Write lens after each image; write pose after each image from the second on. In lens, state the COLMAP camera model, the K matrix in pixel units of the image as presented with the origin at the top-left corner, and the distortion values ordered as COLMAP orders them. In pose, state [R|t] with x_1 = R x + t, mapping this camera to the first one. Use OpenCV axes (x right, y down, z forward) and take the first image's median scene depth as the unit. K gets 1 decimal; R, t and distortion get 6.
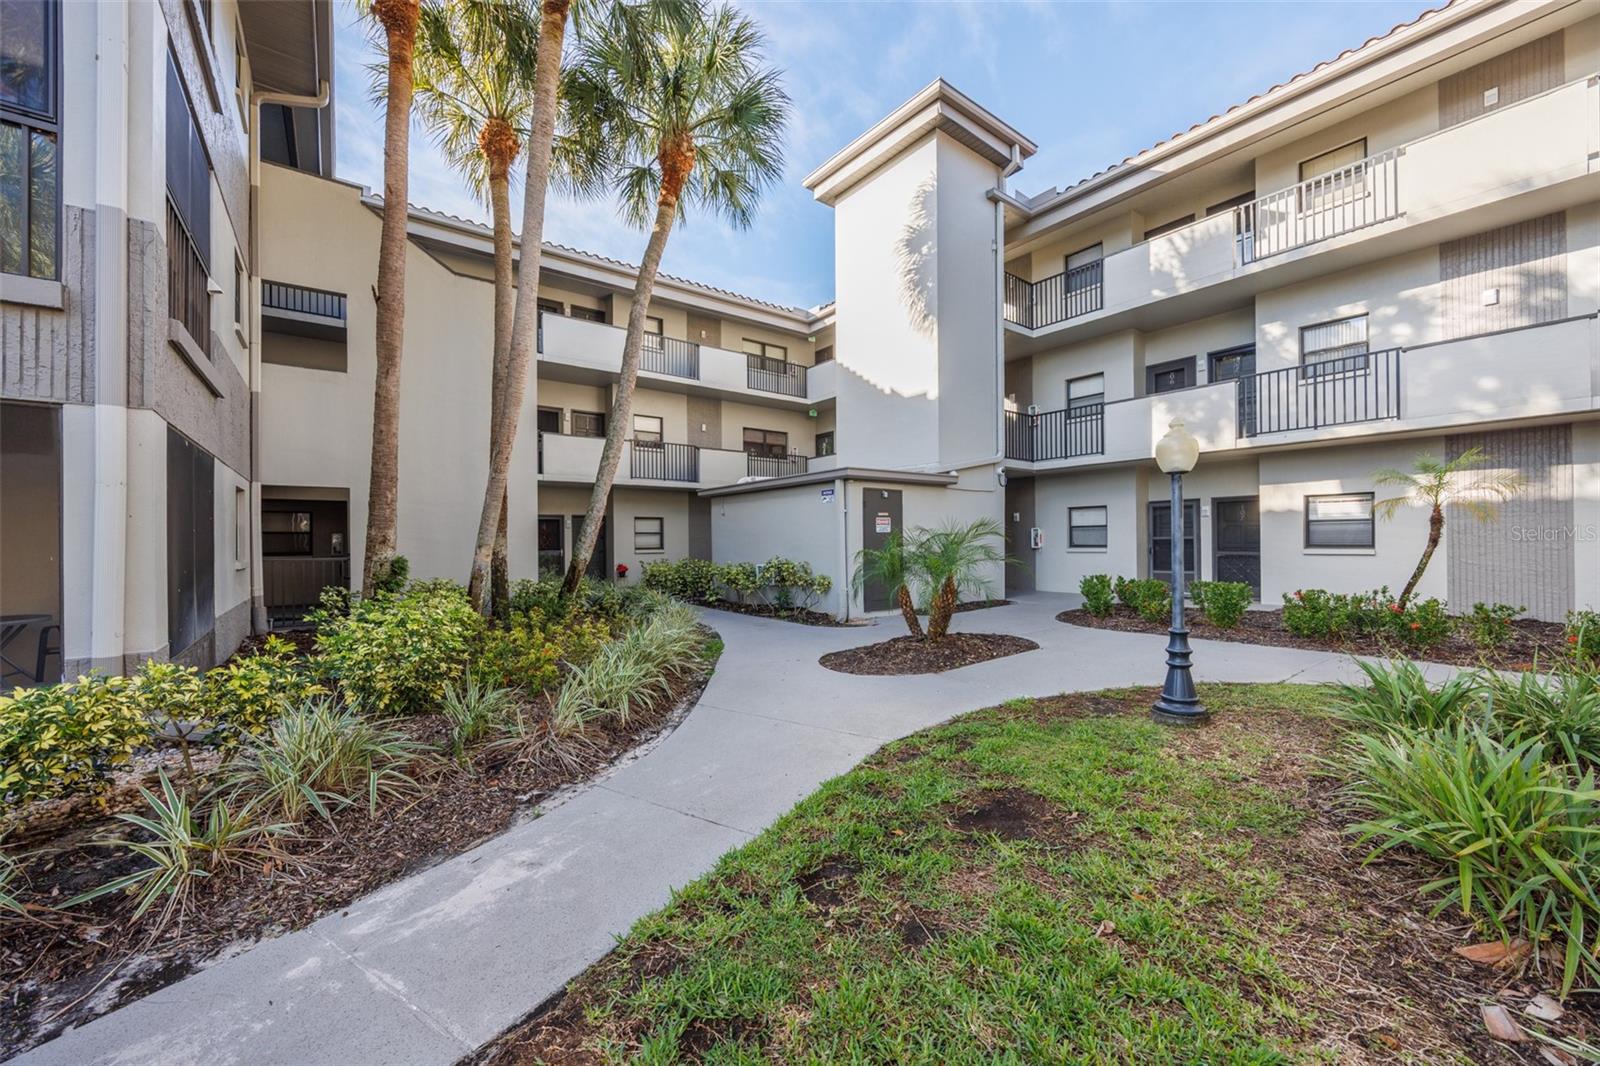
lens RADIAL K [[607.9, 0, 795.7], [0, 607.9, 537.2], [0, 0, 1]] dist [-0.003571, -0.000315]
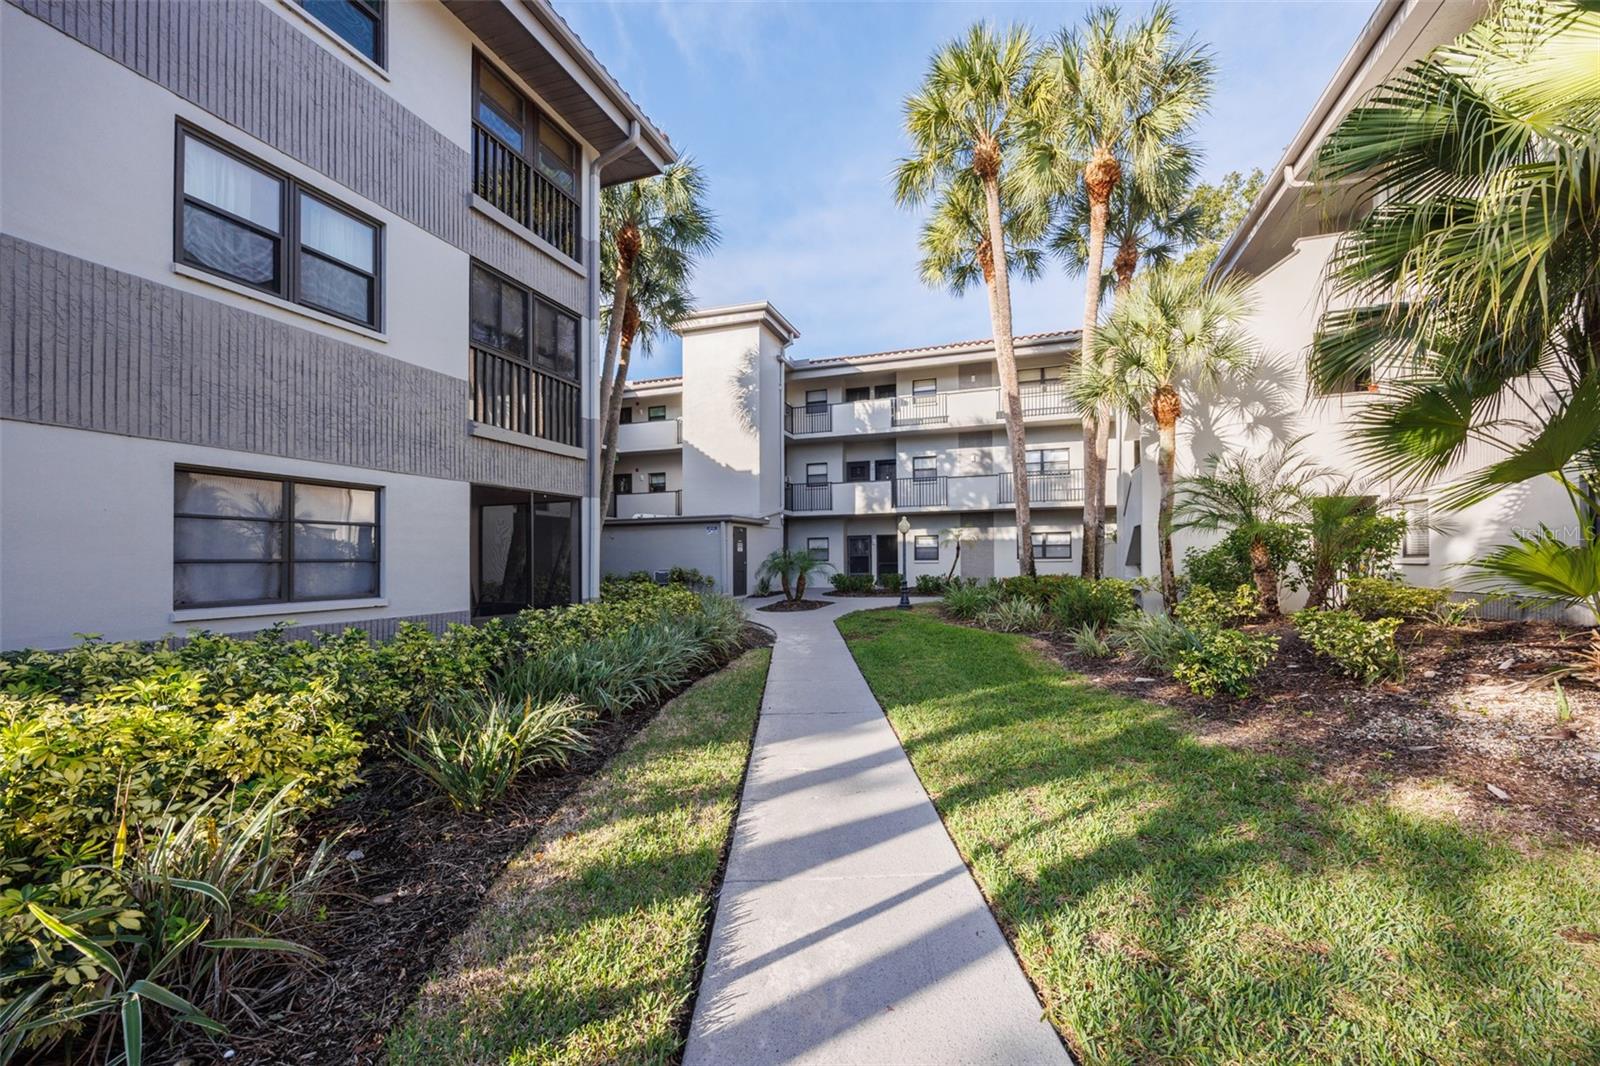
lens RADIAL K [[607.9, 0, 847.2], [0, 607.9, 563.8], [0, 0, 1]] dist [-0.003571, -0.000315]
pose [[0.798716, -0.006227, 0.601676, -0.640846], [0.000779, 0.999956, 0.009316, 0.011504], [-0.601708, -0.006972, 0.798686, -0.573754]]
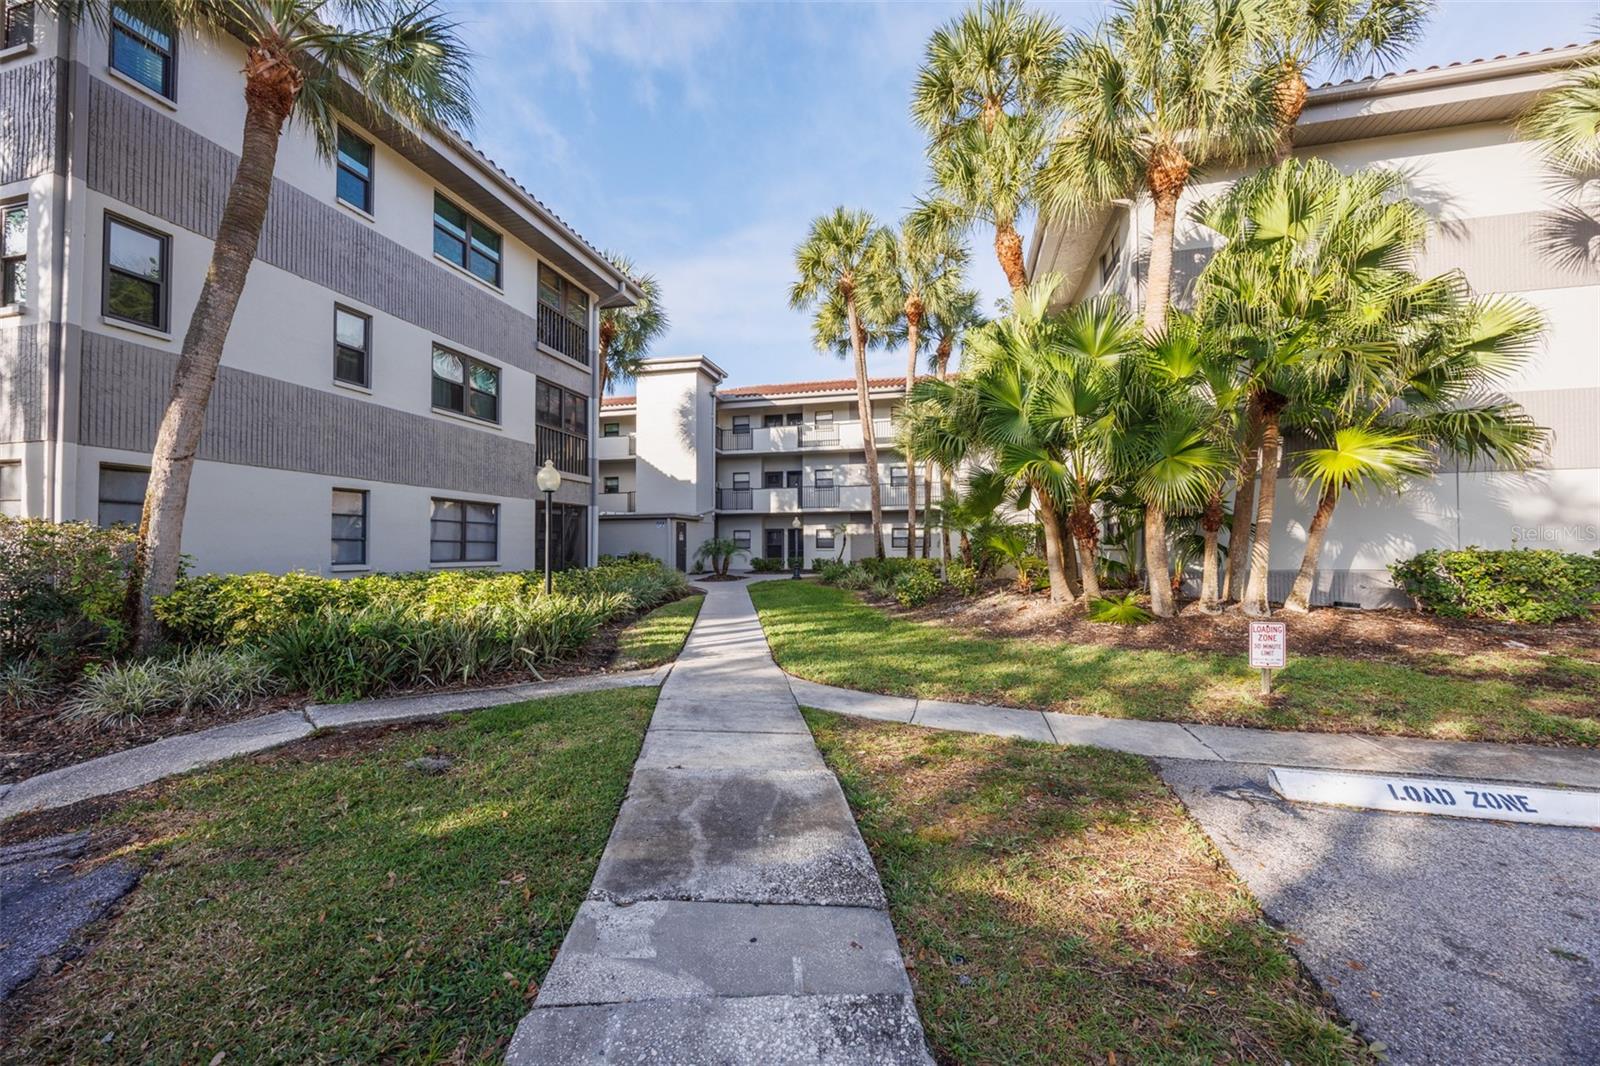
lens RADIAL K [[607.9, 0, 851.6], [0, 607.9, 555.6], [0, 0, 1]] dist [-0.003571, -0.000315]
pose [[0.726663, -0.002707, 0.686989, -0.970793], [-0.005205, 0.999942, 0.009447, 0.025076], [-0.686974, -0.010441, 0.726607, -1.153777]]
